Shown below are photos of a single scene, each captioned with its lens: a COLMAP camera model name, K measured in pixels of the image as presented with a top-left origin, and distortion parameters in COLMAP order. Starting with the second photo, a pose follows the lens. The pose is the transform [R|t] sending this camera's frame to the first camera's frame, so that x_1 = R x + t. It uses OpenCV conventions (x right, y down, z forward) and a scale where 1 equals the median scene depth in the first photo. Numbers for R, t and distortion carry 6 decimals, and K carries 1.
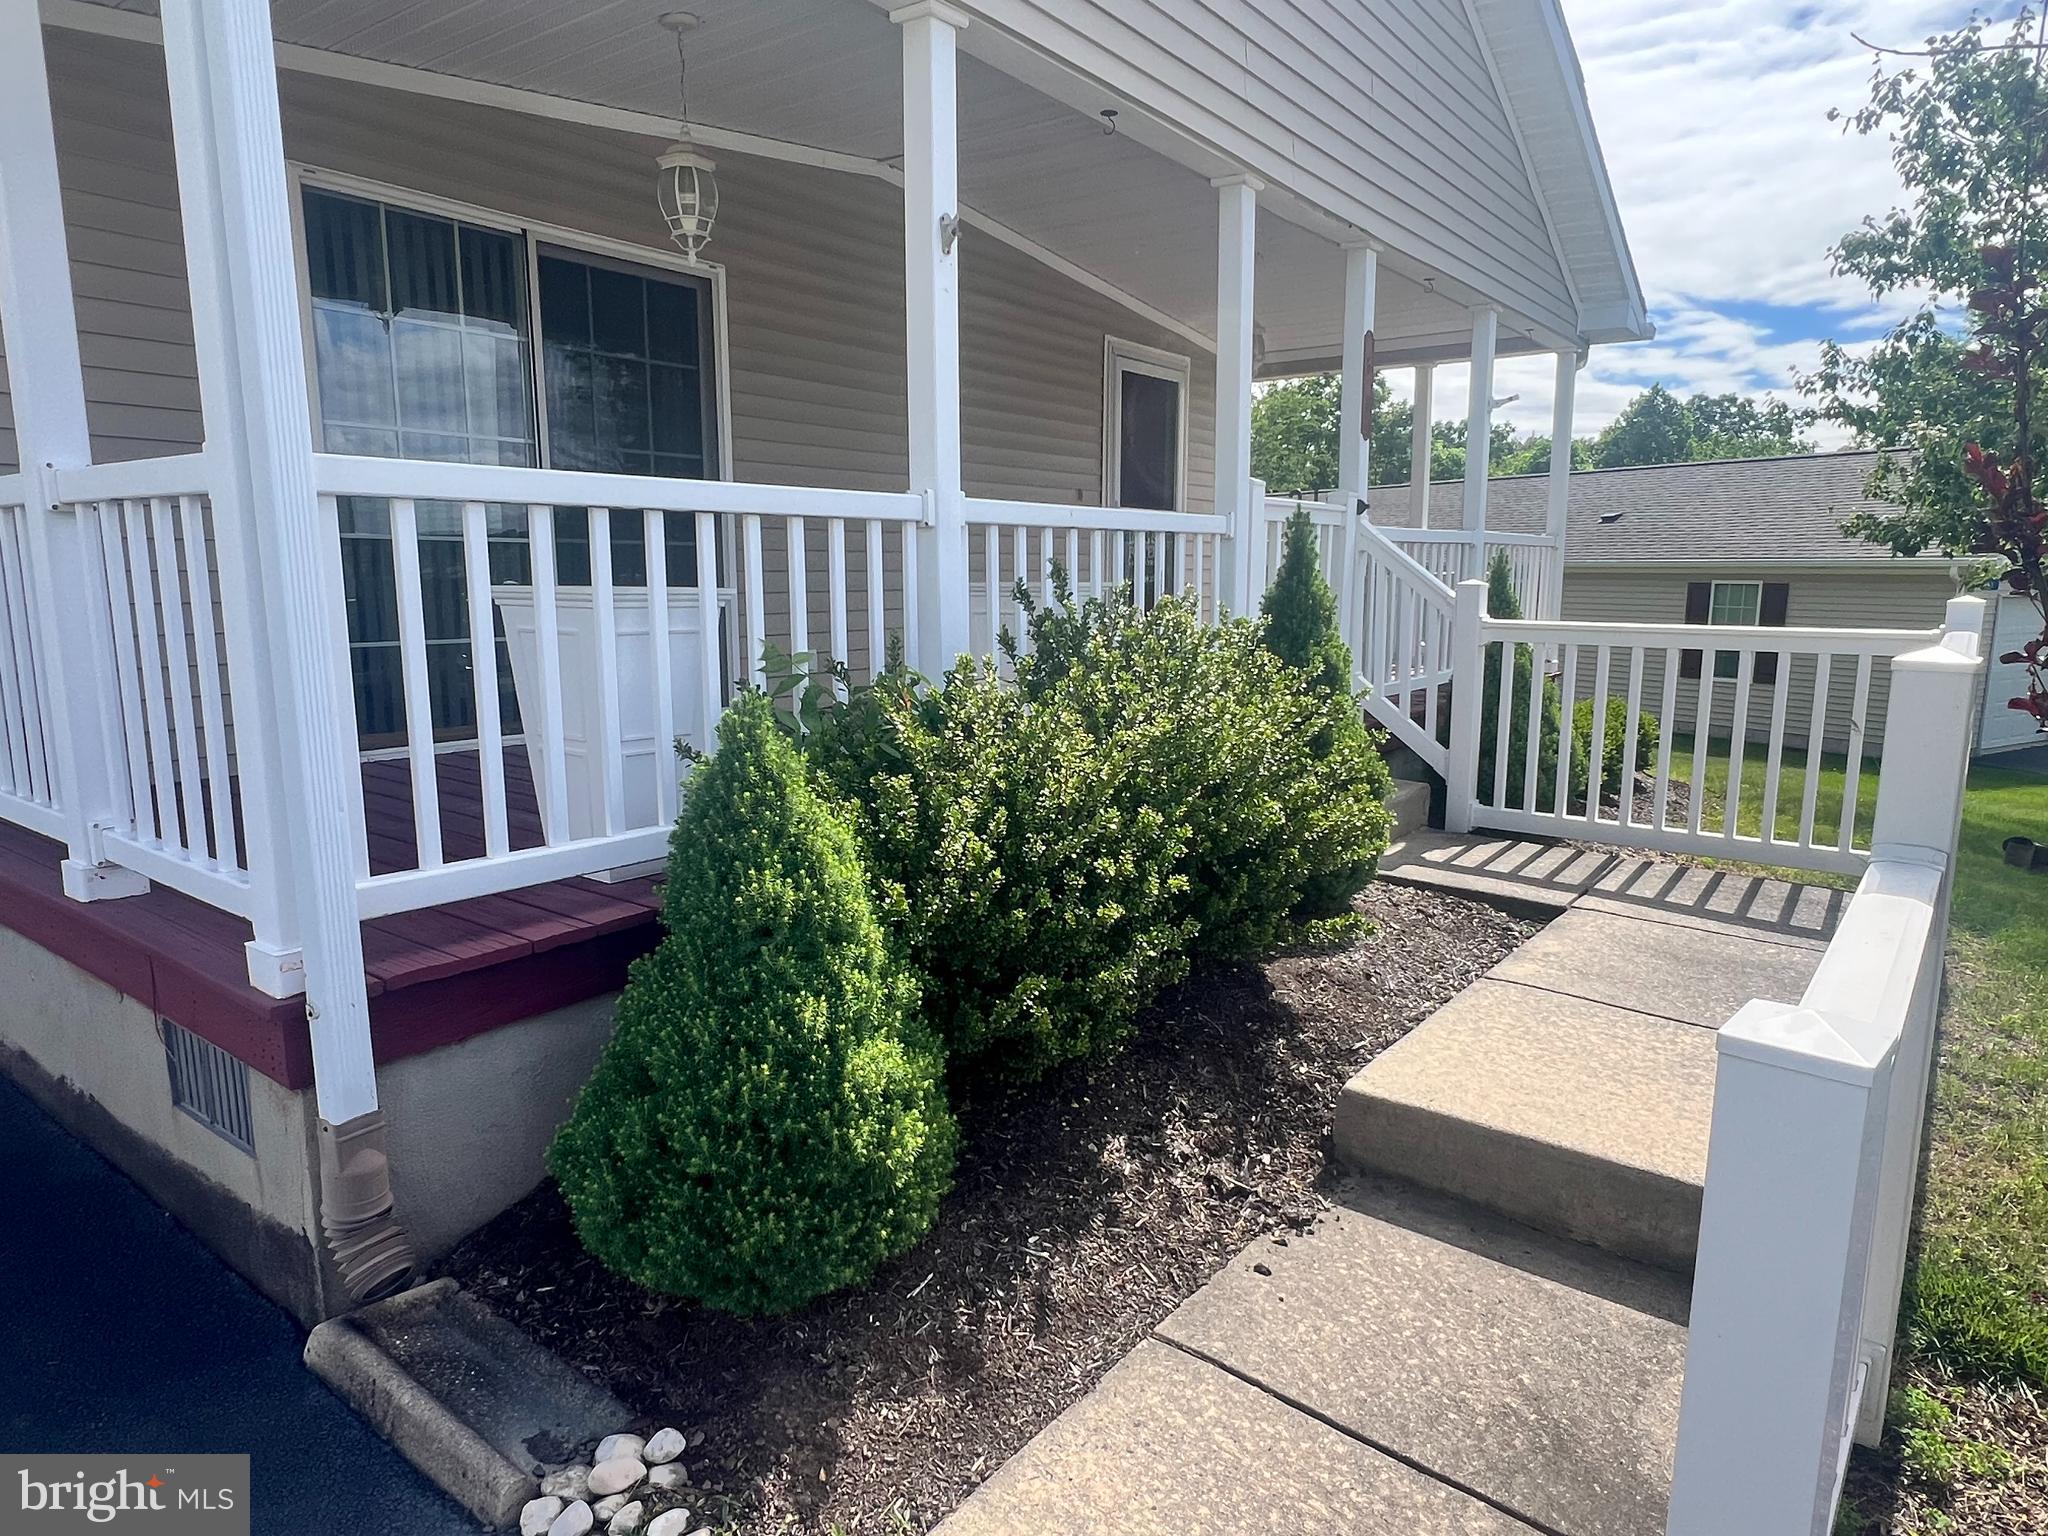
lens RADIAL K [[1250.9, 0, 1025.6], [0, 1250.9, 782.0], [0, 0, 1]] dist [-0.005702, 0.000619]
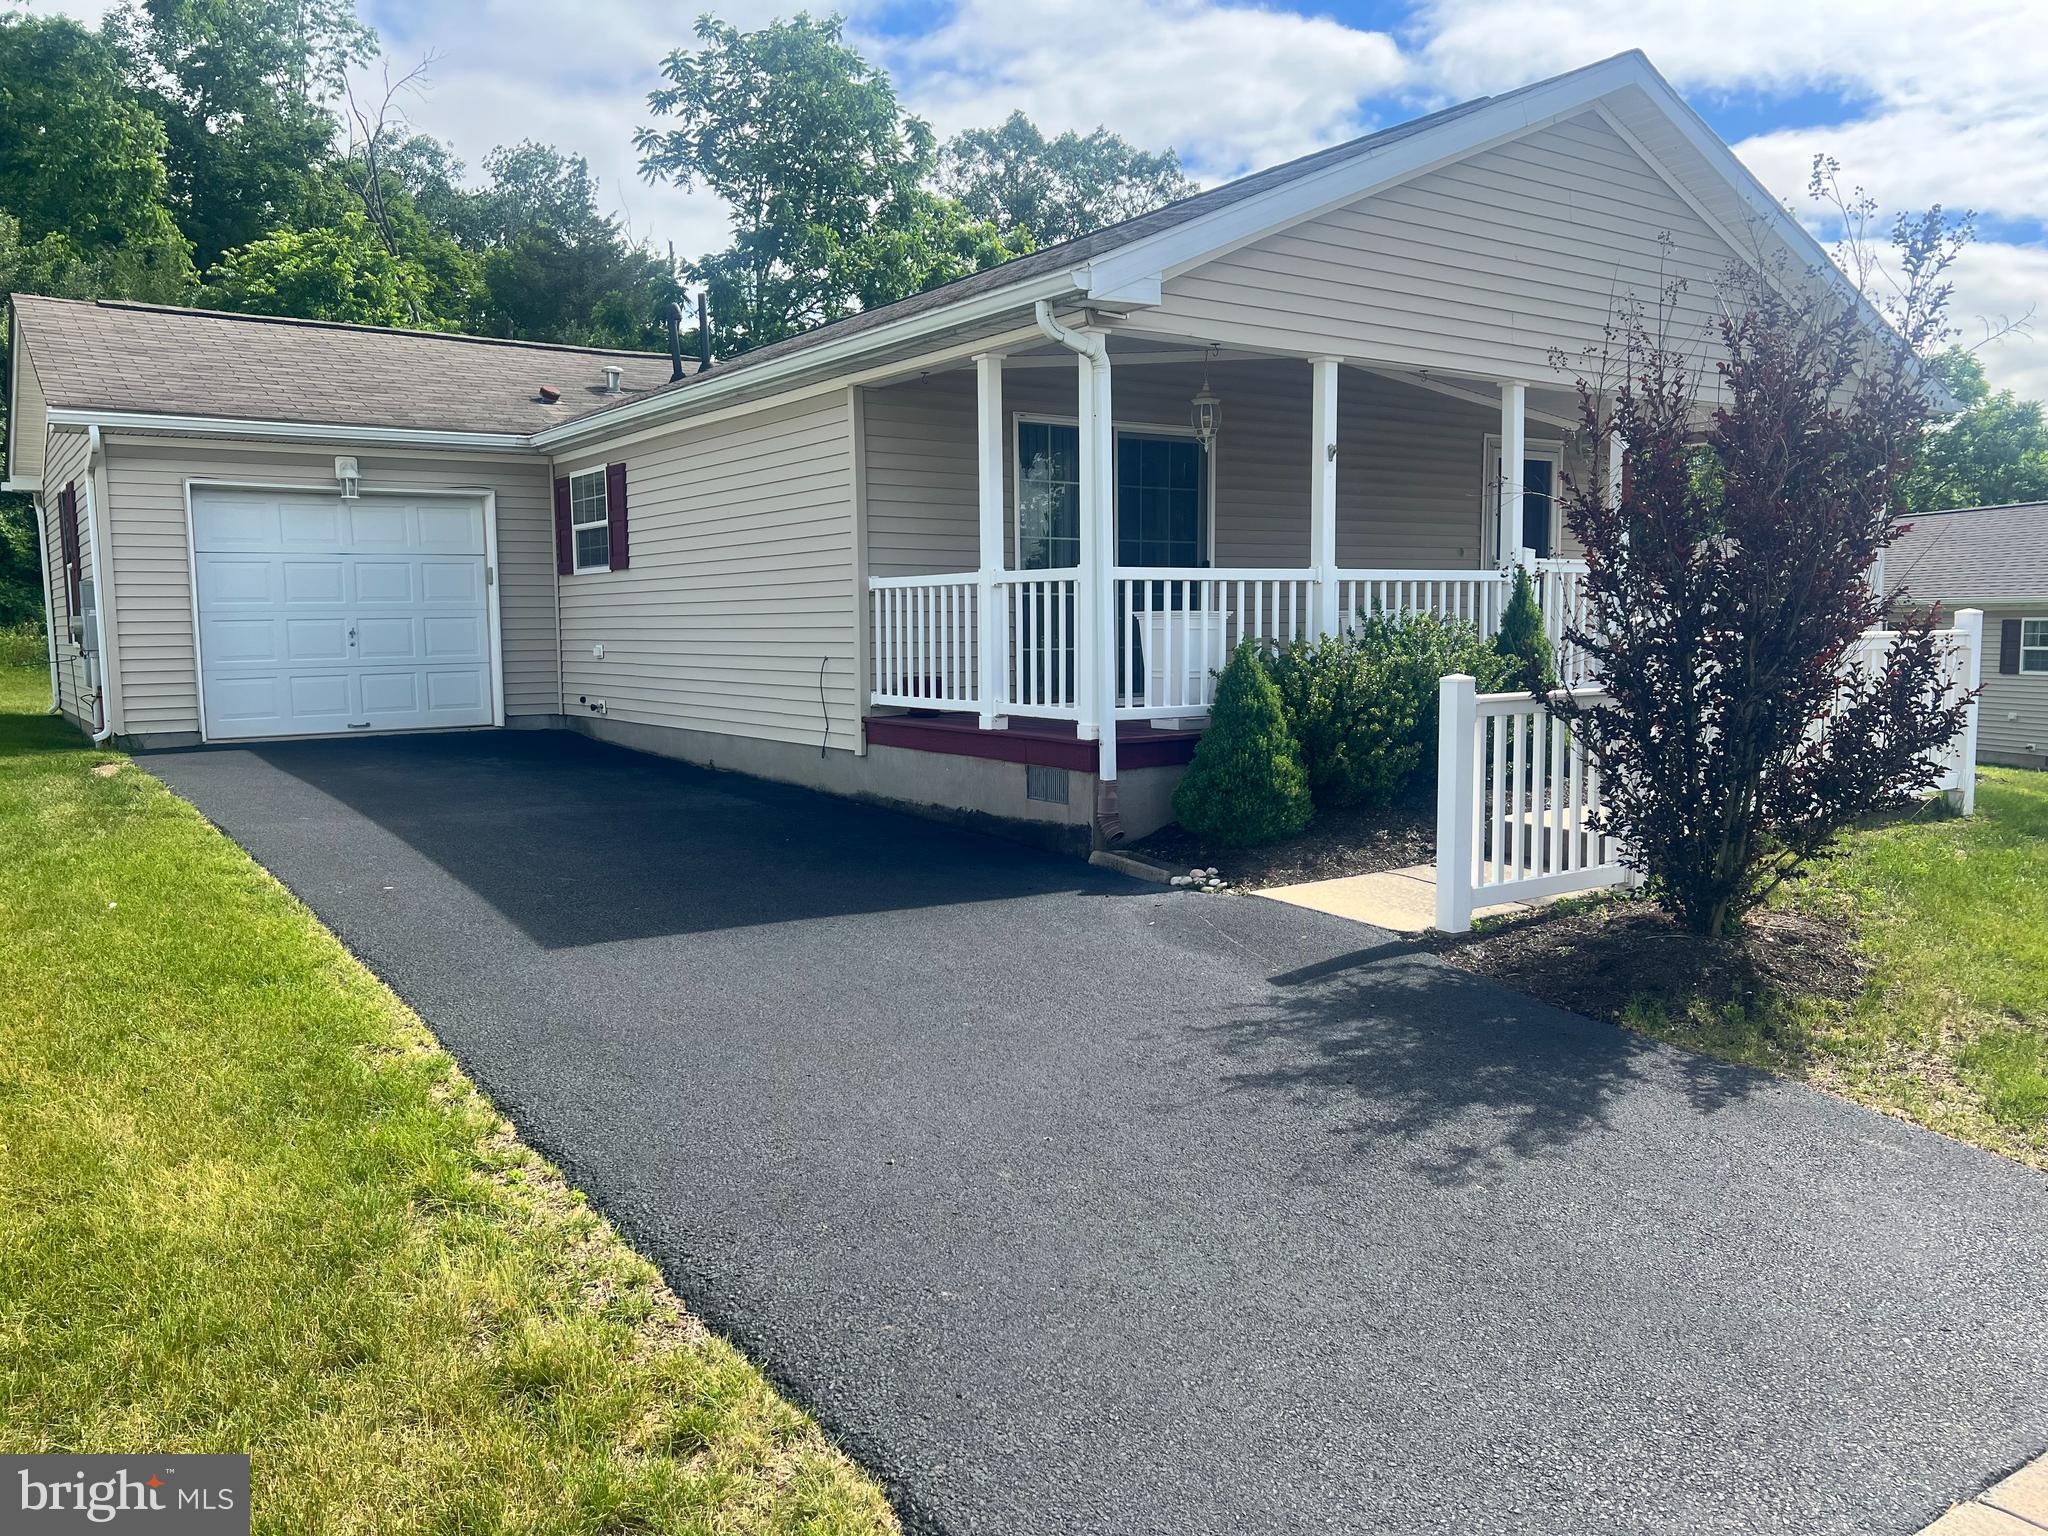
lens RADIAL K [[1540.9, 0, 1009.1], [0, 1540.9, 774.8], [0, 0, 1]] dist [0.083344, 0.000446]
pose [[0.949001, 0.019991, -0.314639, 0.340214], [-0.042641, 0.996956, -0.065269, 0.420083], [0.312377, 0.075356, 0.946965, -2.175139]]
